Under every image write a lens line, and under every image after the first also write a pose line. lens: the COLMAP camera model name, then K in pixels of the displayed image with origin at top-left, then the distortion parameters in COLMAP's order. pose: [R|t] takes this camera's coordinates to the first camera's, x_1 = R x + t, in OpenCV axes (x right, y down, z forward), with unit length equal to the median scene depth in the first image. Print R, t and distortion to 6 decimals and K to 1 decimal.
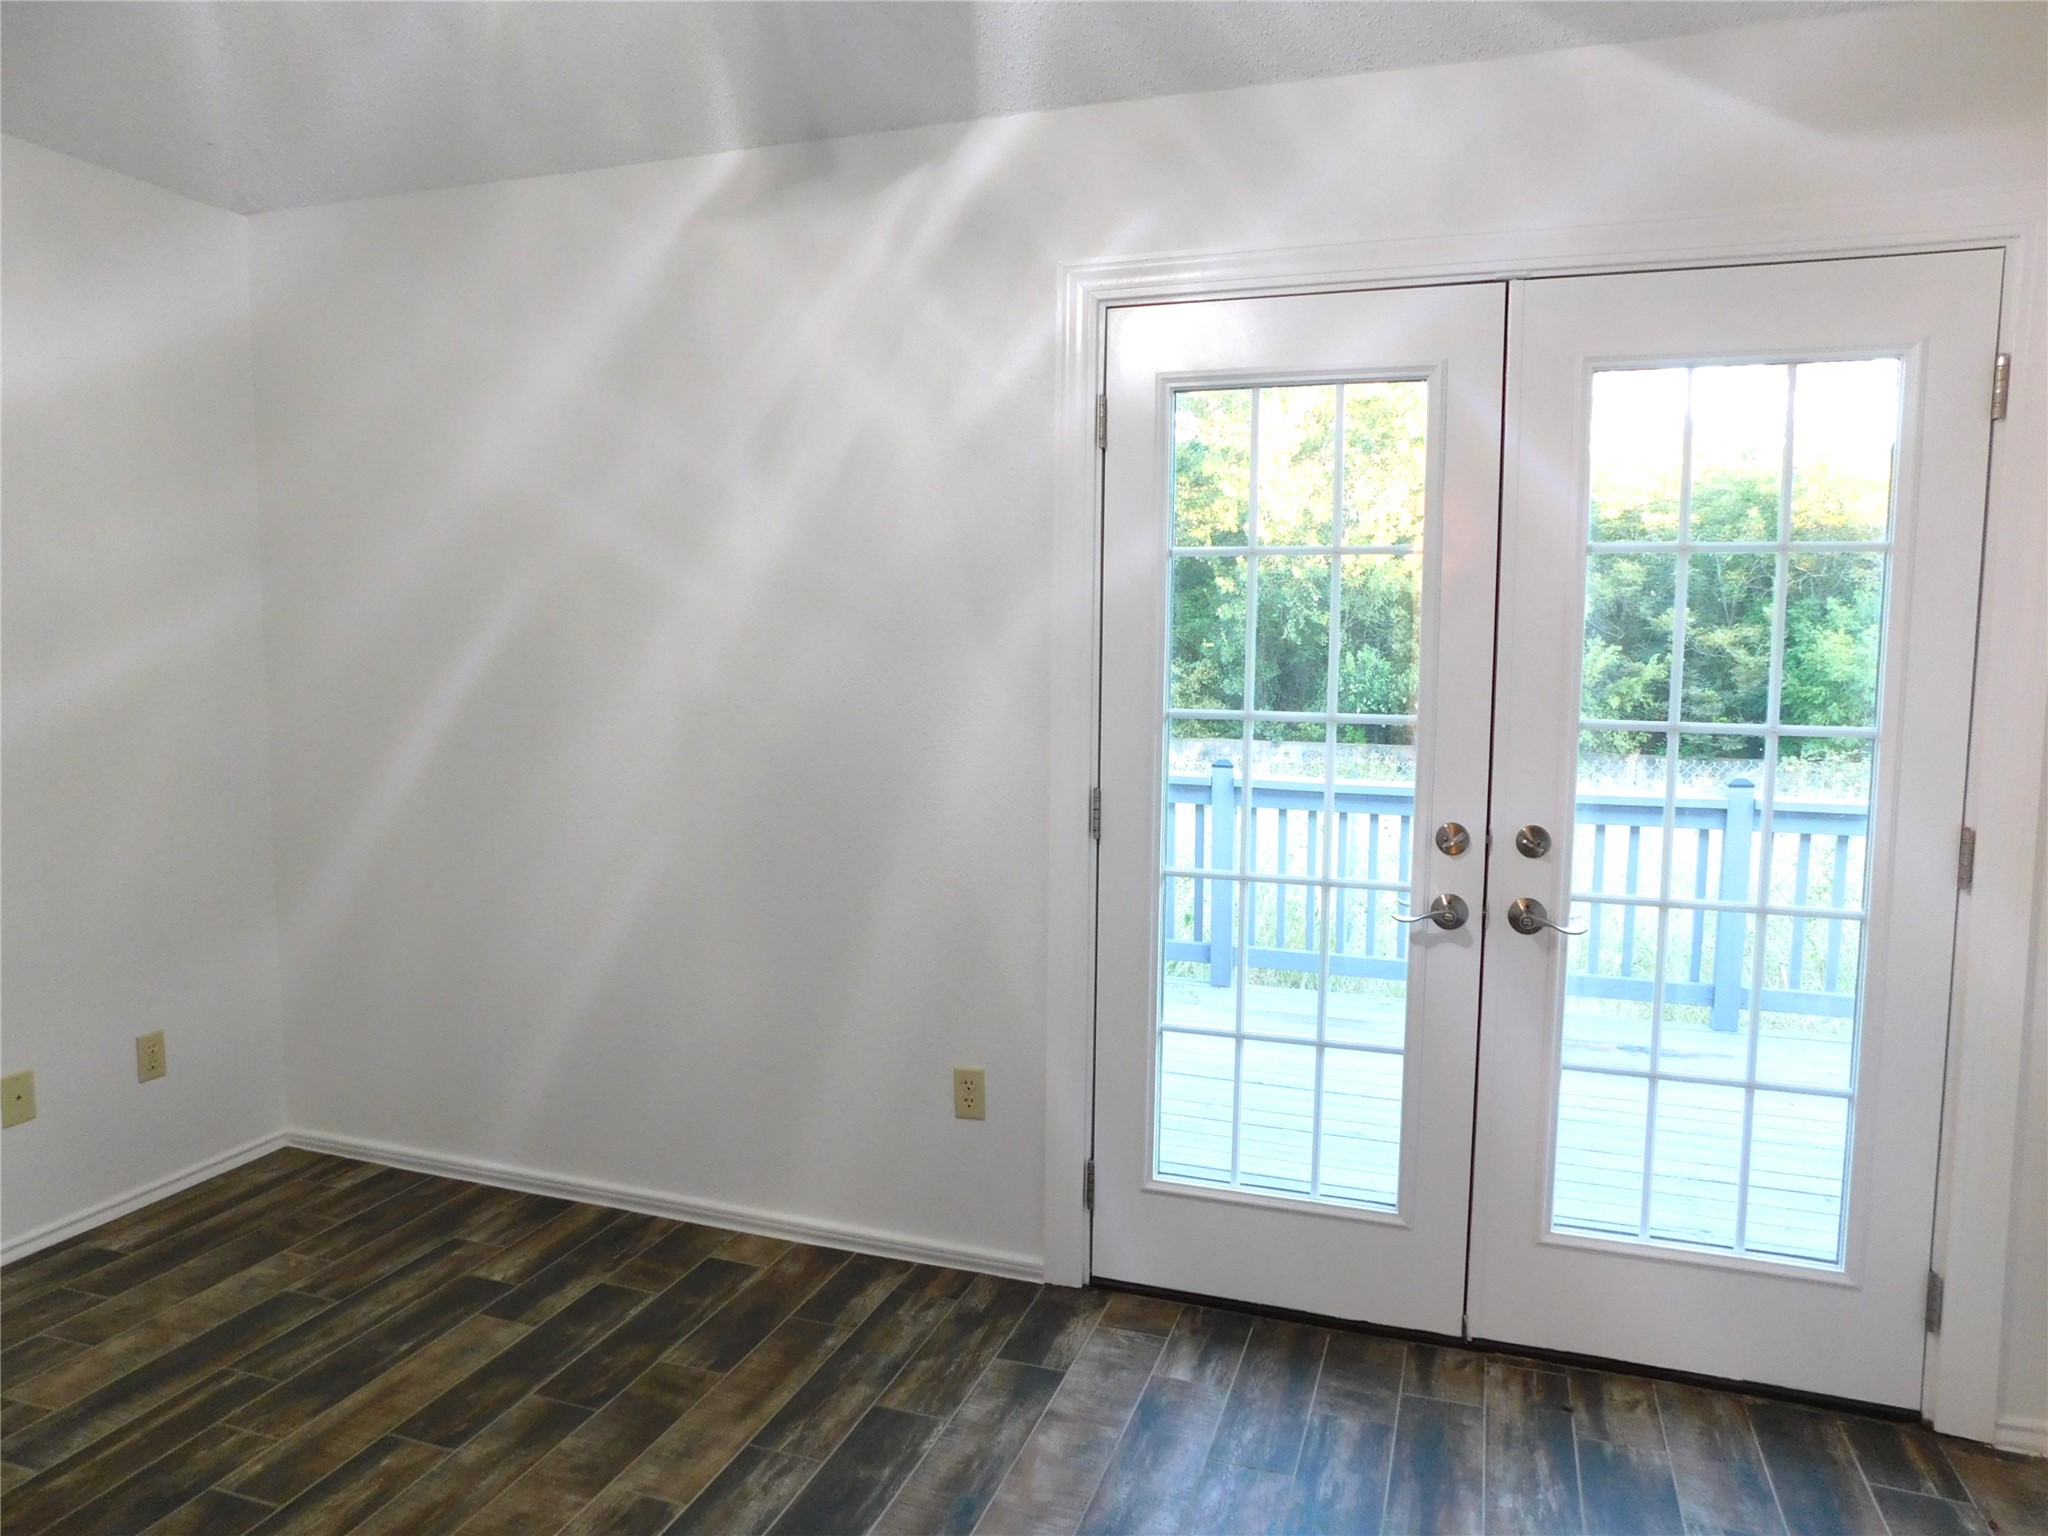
lens RADIAL K [[1352.5, 0, 1028.8], [0, 1352.5, 760.1], [0, 0, 1]] dist [-0.066466, 0.056958]
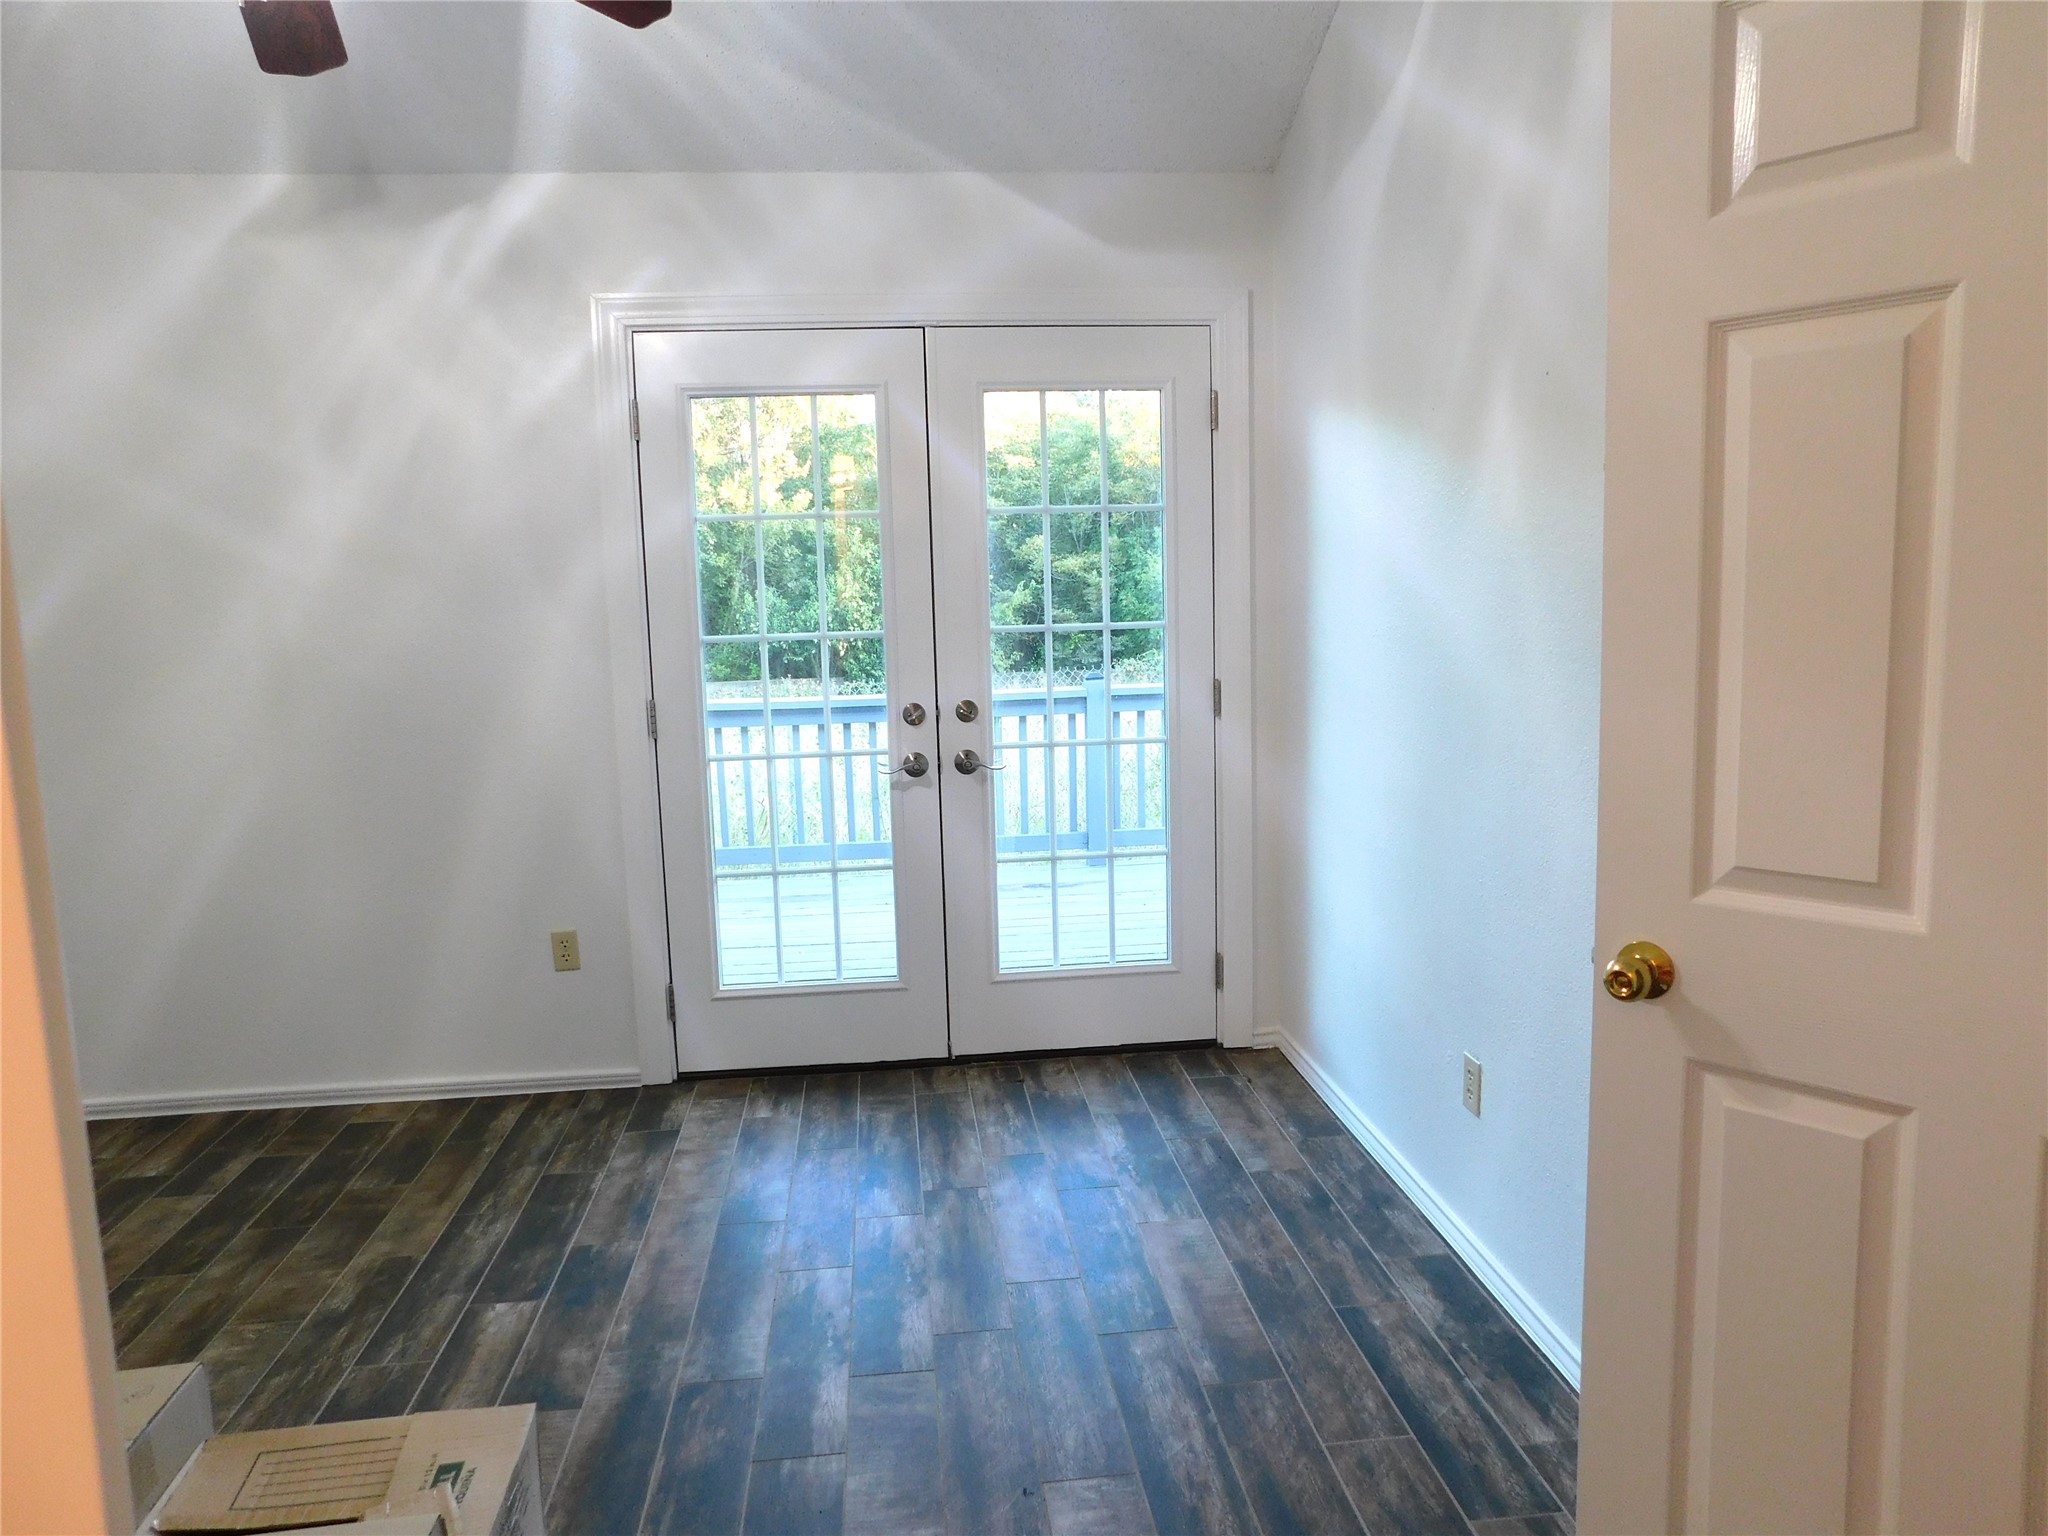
lens RADIAL K [[1352.5, 0, 1023.0], [0, 1352.5, 763.2], [0, 0, 1]] dist [-0.066466, 0.056958]
pose [[0.904548, -0.093090, 0.416086, -0.181556], [0.074097, 0.995346, 0.061606, 0.029044], [-0.419885, -0.024895, 0.907236, -0.355620]]
